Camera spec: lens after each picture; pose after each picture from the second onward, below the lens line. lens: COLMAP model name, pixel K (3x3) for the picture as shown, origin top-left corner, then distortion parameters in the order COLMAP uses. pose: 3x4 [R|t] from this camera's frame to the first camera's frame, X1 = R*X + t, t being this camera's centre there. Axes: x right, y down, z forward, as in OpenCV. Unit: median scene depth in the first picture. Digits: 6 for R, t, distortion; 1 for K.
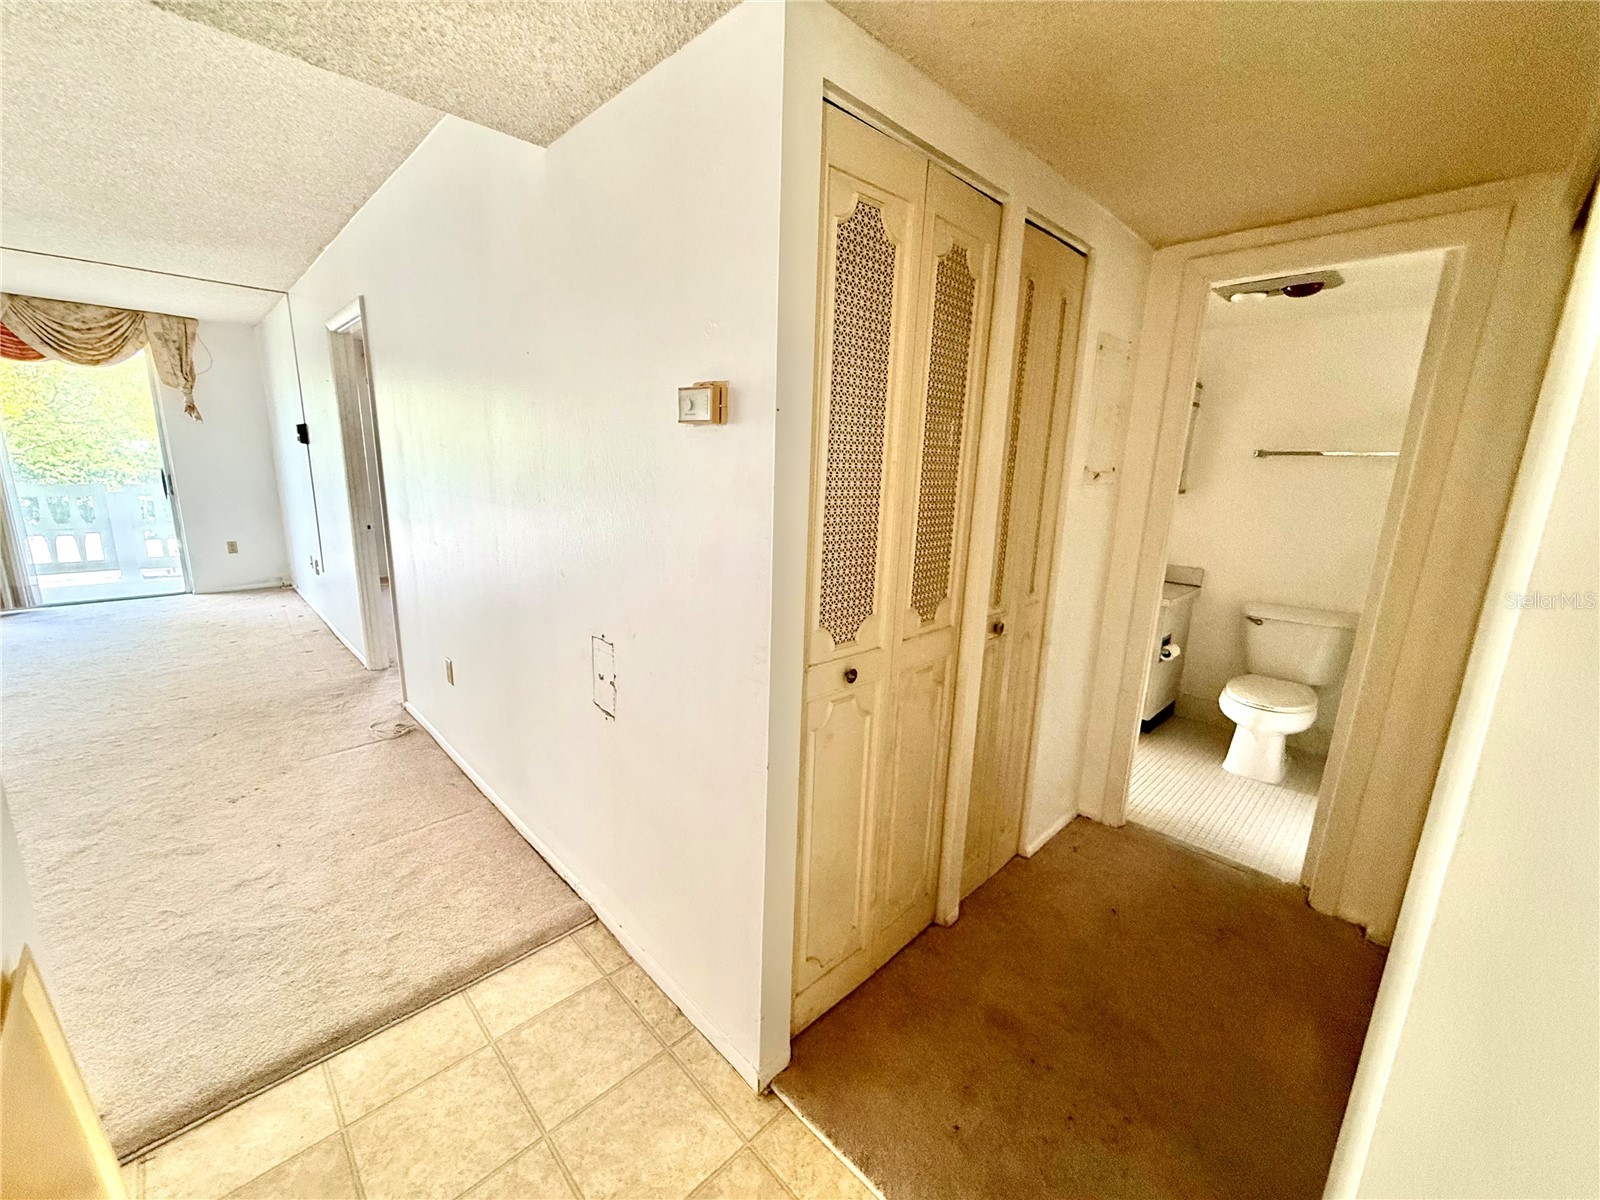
lens RADIAL K [[638.3, 0, 794.2], [0, 638.3, 603.9], [0, 0, 1]] dist [-0.000979, 0.000085]
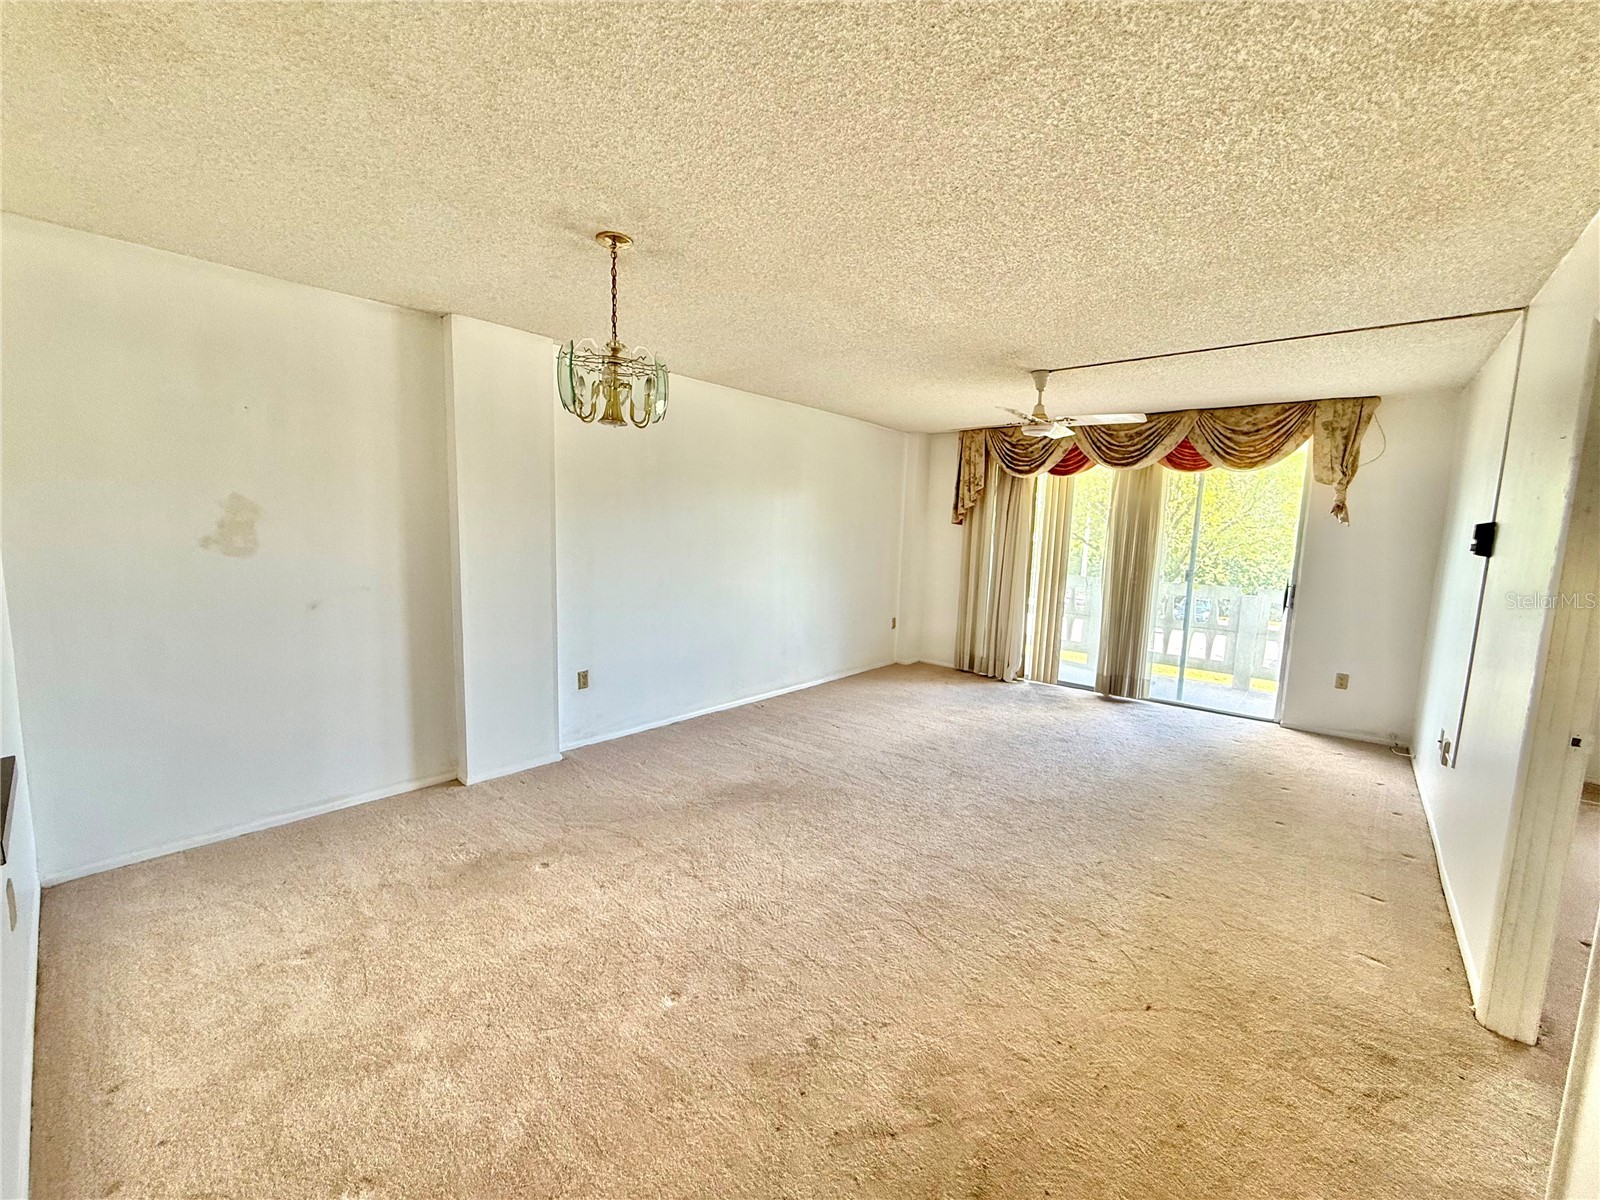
lens RADIAL K [[638.3, 0, 794.2], [0, 638.3, 600.7], [0, 0, 1]] dist [-0.000979, 0.000085]
pose [[0.083425, 0.090014, -0.992440, -0.211976], [-0.245246, 0.967136, 0.067104, -0.086187], [0.965865, 0.237794, 0.102759, 0.305804]]
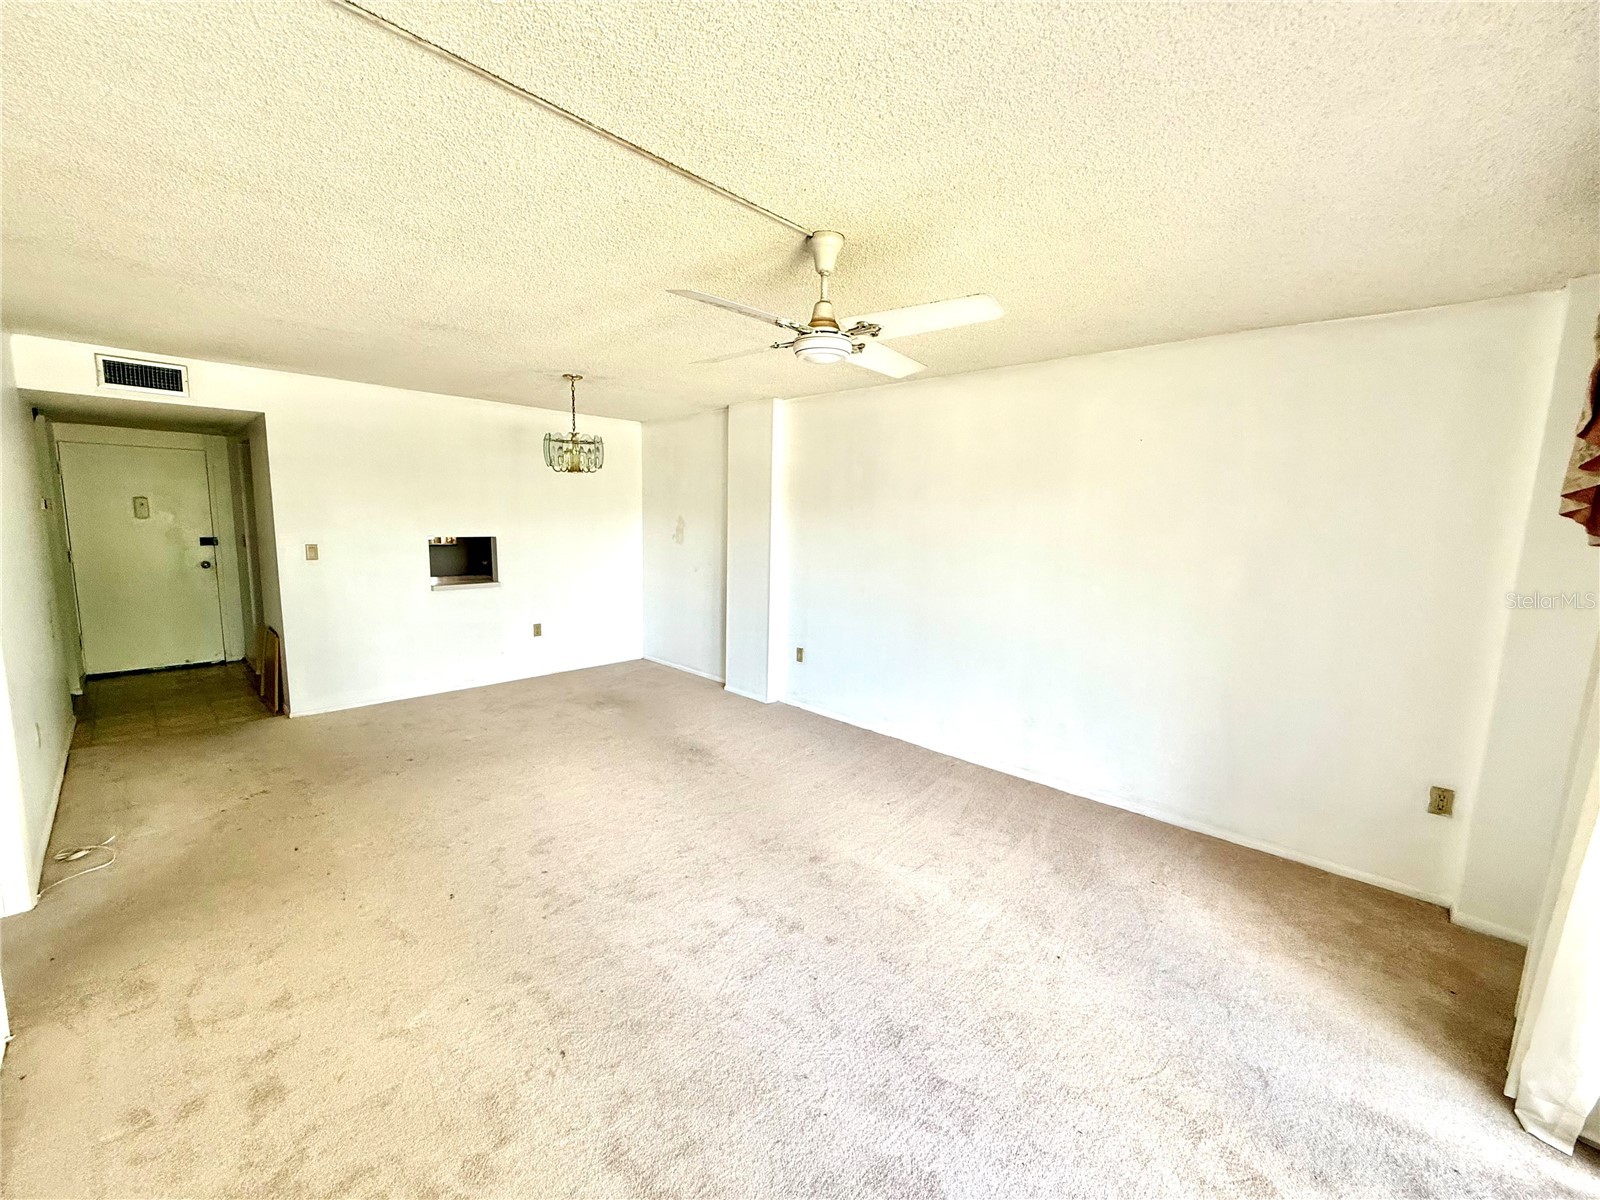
lens RADIAL K [[638.3, 0, 798.6], [0, 638.3, 602.4], [0, 0, 1]] dist [-0.000979, 0.000085]
pose [[-0.997583, -0.052033, -0.046052, -0.967116], [-0.064795, 0.935959, 0.346095, -0.300840], [0.025094, 0.348242, -0.937069, 1.078260]]
